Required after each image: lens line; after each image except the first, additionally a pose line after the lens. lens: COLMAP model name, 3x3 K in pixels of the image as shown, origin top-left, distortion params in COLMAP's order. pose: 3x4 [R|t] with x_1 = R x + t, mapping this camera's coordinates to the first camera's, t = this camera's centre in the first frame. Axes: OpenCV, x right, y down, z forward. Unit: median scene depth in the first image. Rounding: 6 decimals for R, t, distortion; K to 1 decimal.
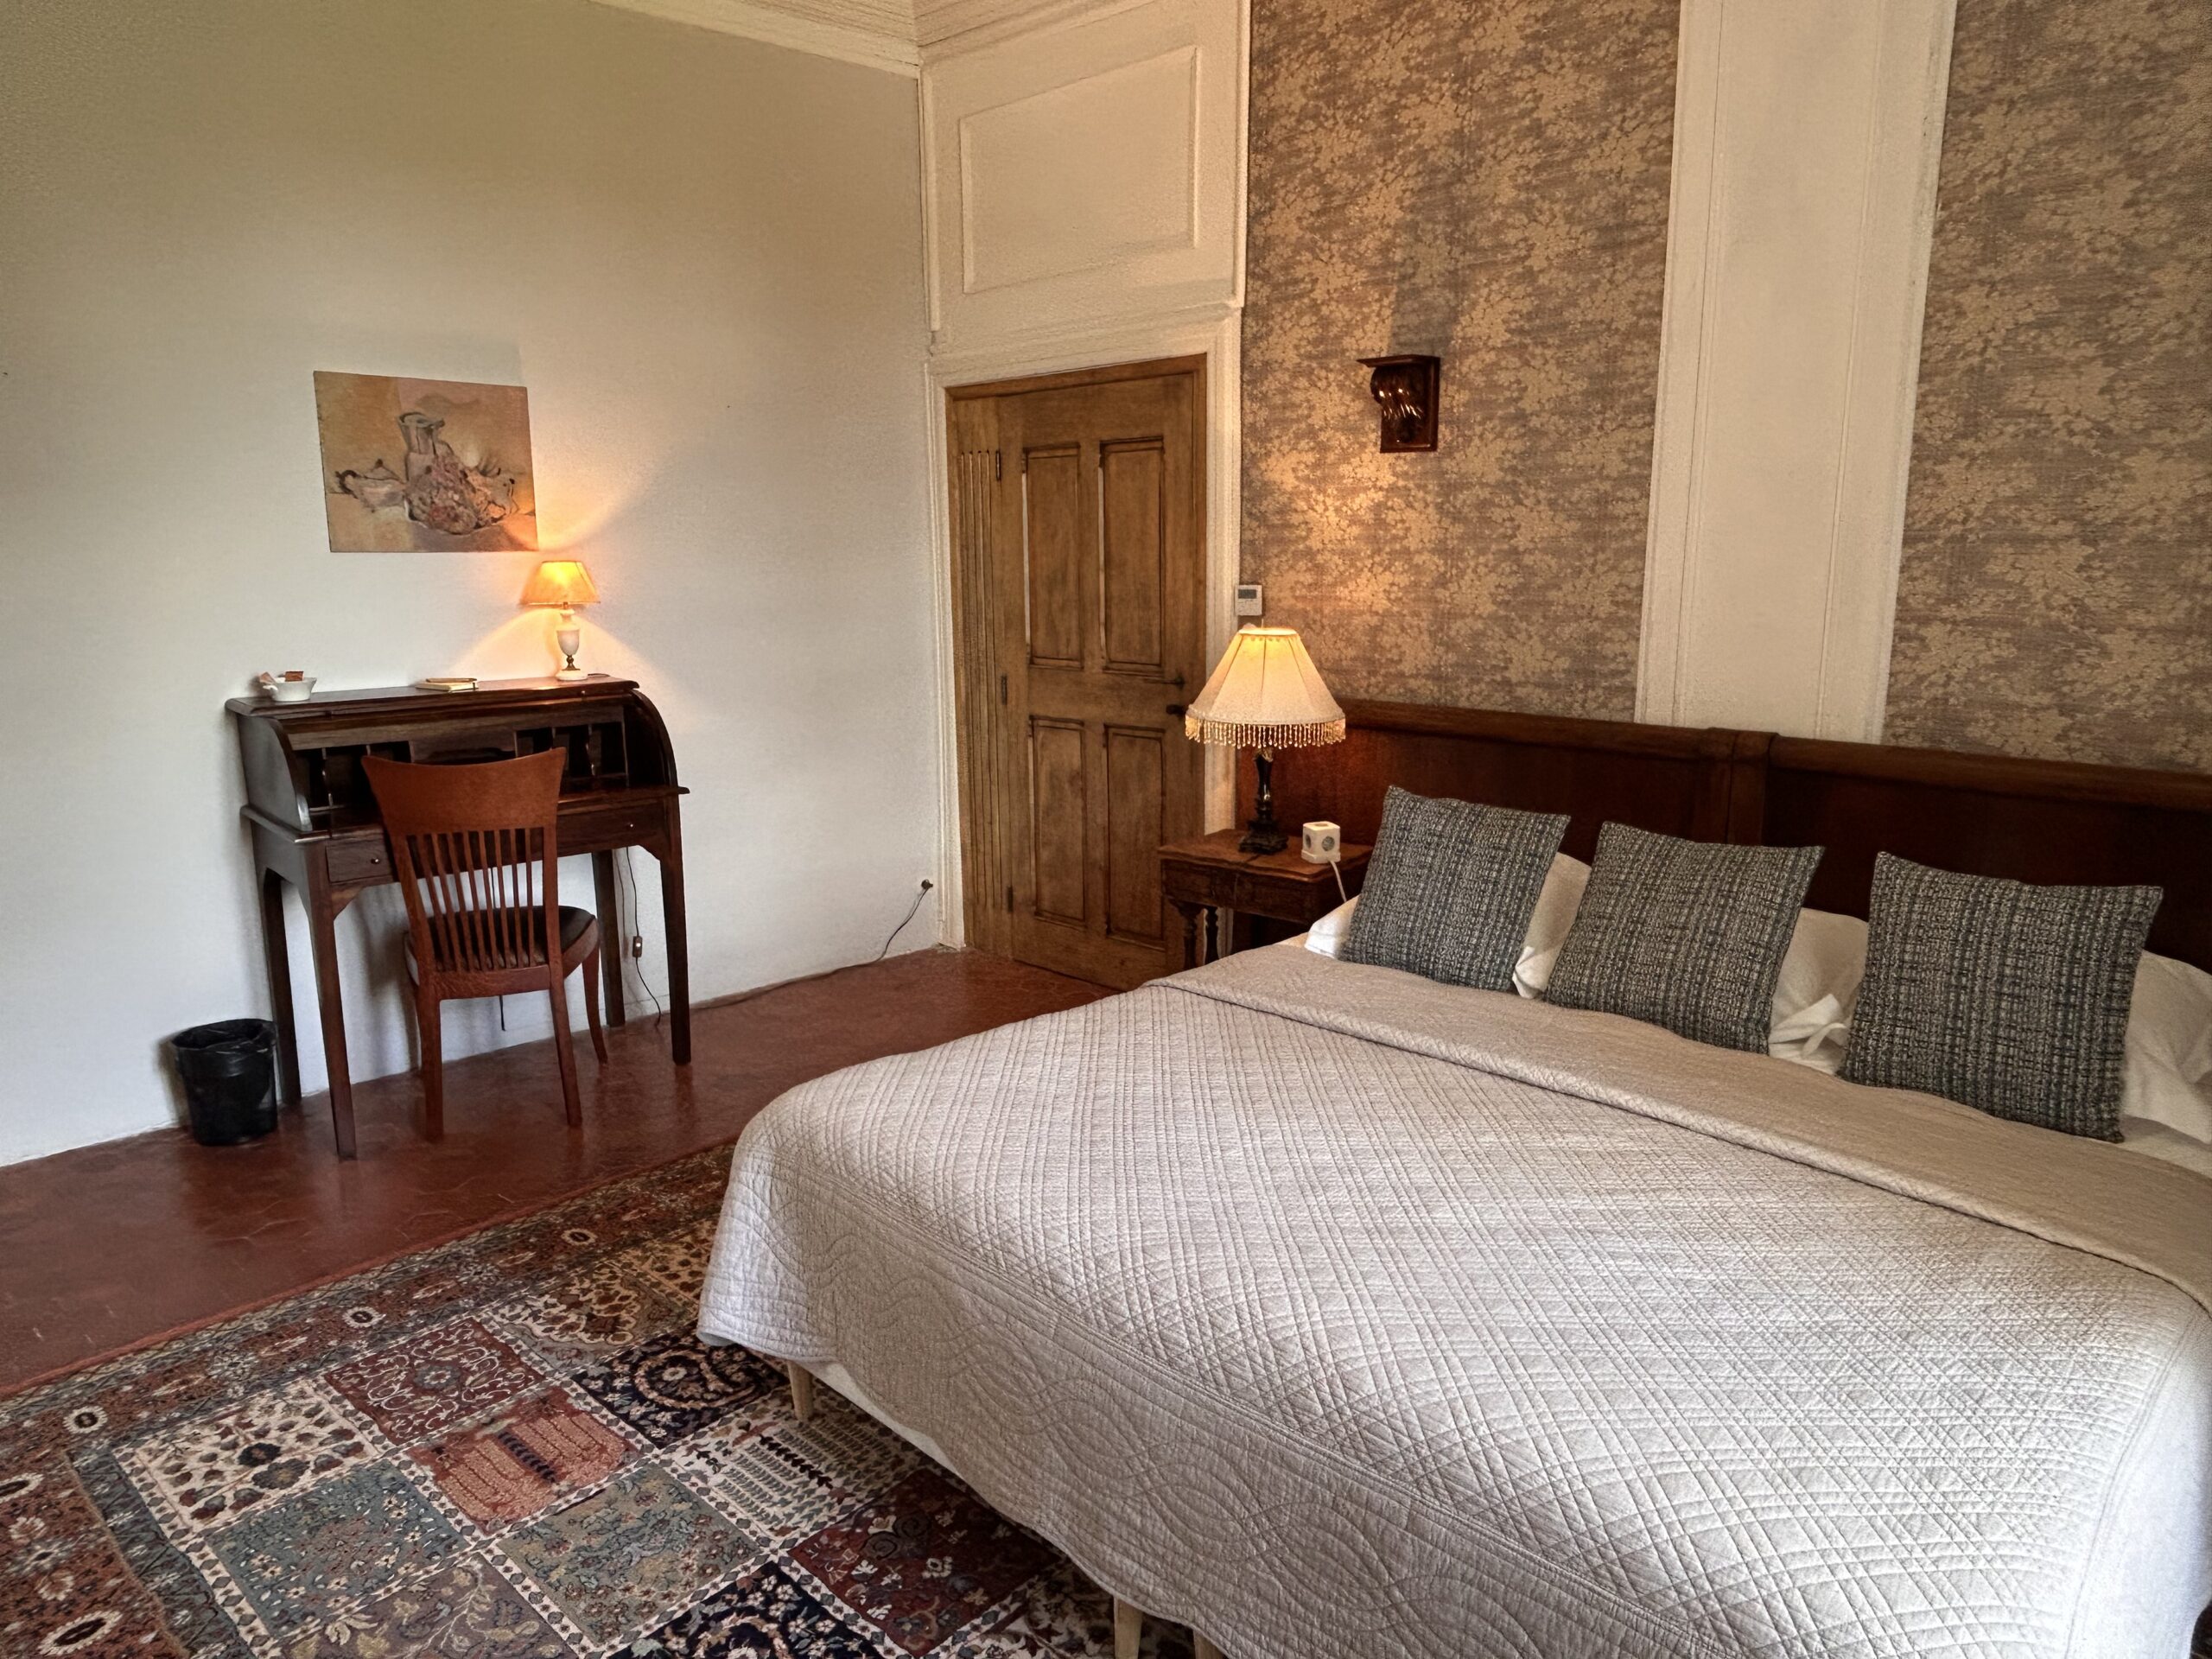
lens RADIAL K [[1438.3, 0, 1106.0], [0, 1438.3, 829.5], [0, 0, 1]] dist [-0.004903, -0.002411]
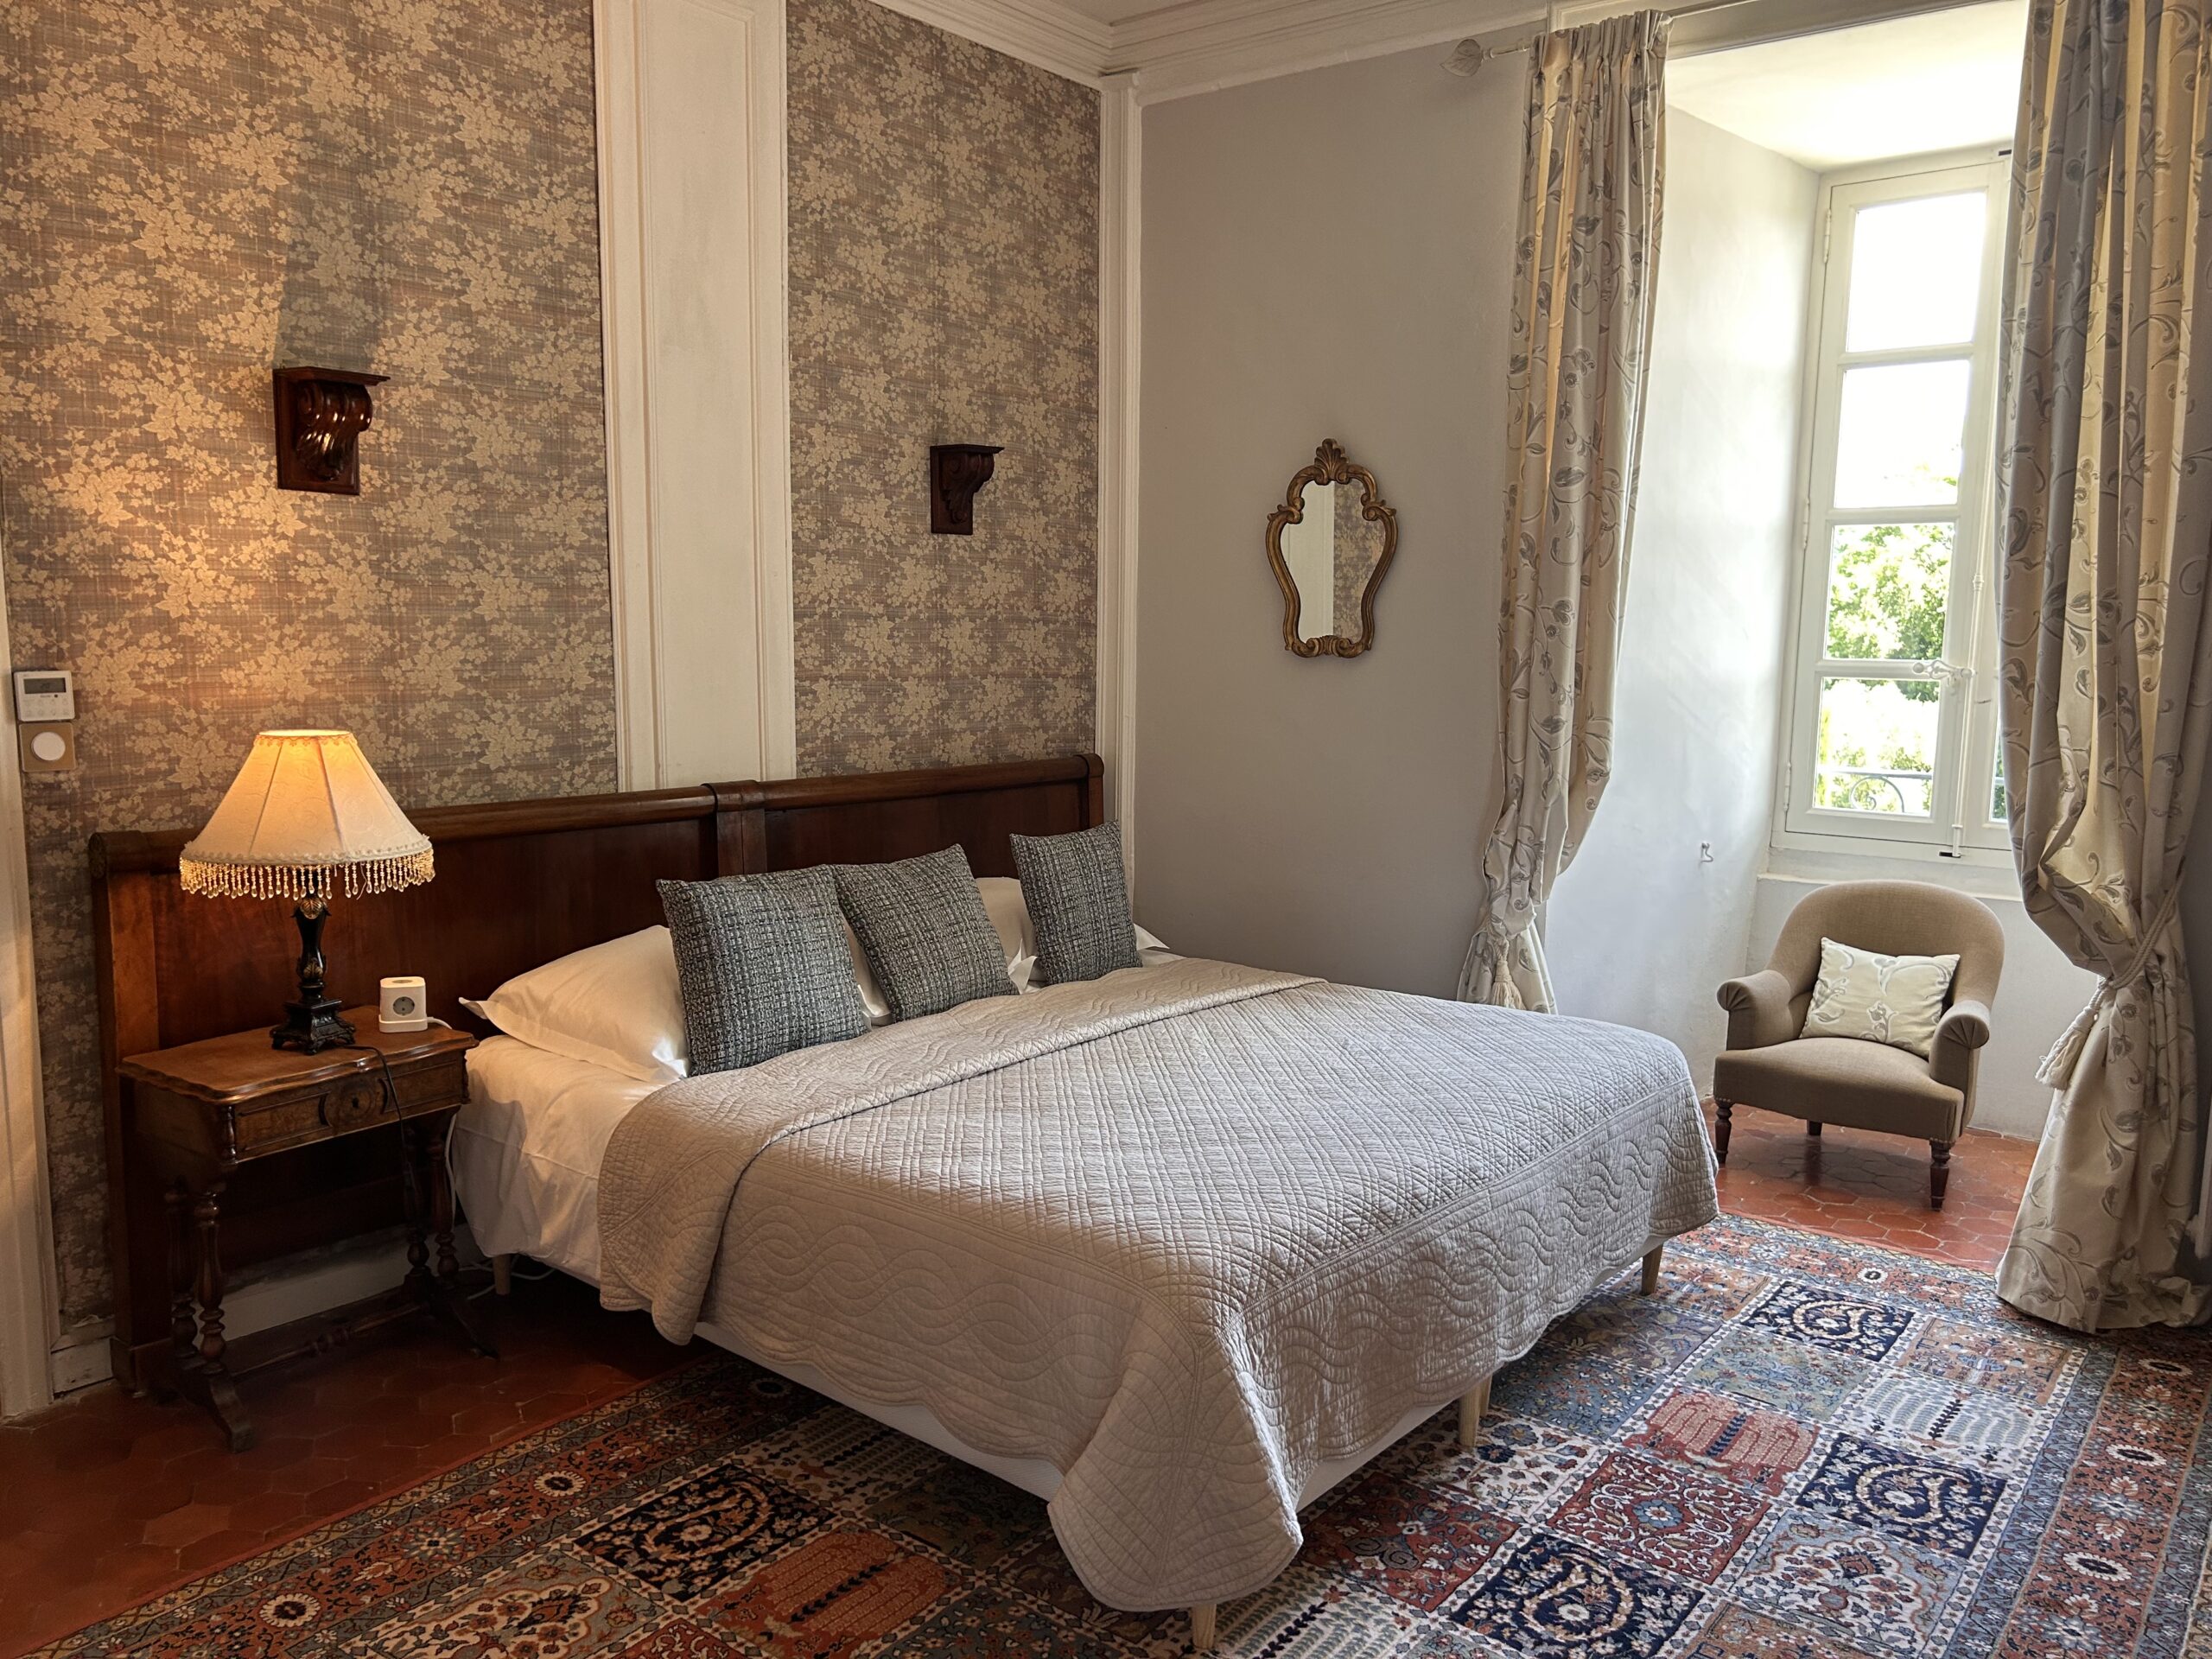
lens RADIAL K [[1673.1, 0, 1106.0], [0, 1673.1, 829.5], [0, 0, 1]] dist [0.043456, -0.052119]
pose [[-0.081790, -0.122285, 0.989119, -0.776798], [0.179895, 0.974332, 0.135333, -0.139510], [-0.980280, 0.189006, -0.057692, 0.705960]]
